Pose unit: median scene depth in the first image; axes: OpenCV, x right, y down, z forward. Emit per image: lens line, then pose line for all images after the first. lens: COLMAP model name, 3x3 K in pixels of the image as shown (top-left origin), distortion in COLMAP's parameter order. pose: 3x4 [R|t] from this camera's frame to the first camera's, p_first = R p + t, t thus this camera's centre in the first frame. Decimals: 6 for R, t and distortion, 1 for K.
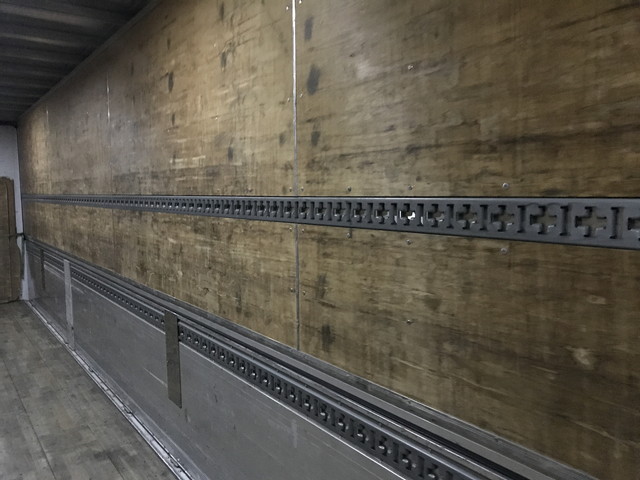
lens RADIAL K [[528.7, 0, 320.3], [0, 528.7, 242.8], [0, 0, 1]] dist [0.056168, -0.074129]
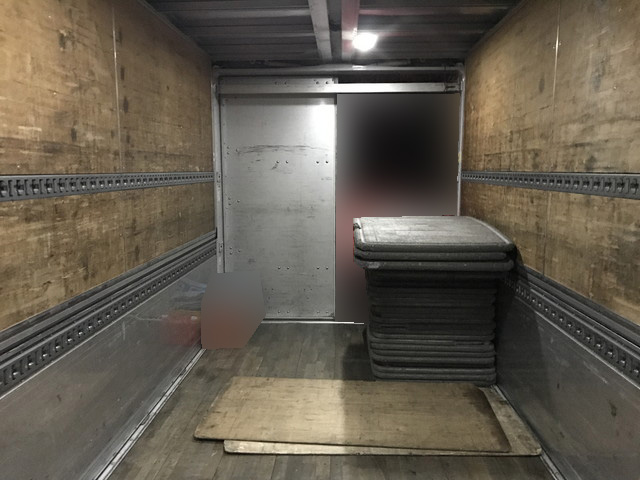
lens RADIAL K [[528.7, 0, 319.9], [0, 528.7, 240.0], [0, 0, 1]] dist [0.056168, -0.074129]
pose [[-0.783595, -0.079077, 0.616218, -1.175982], [0.061221, 0.977211, 0.203252, -0.140738], [-0.618248, 0.196993, -0.760897, 1.476971]]
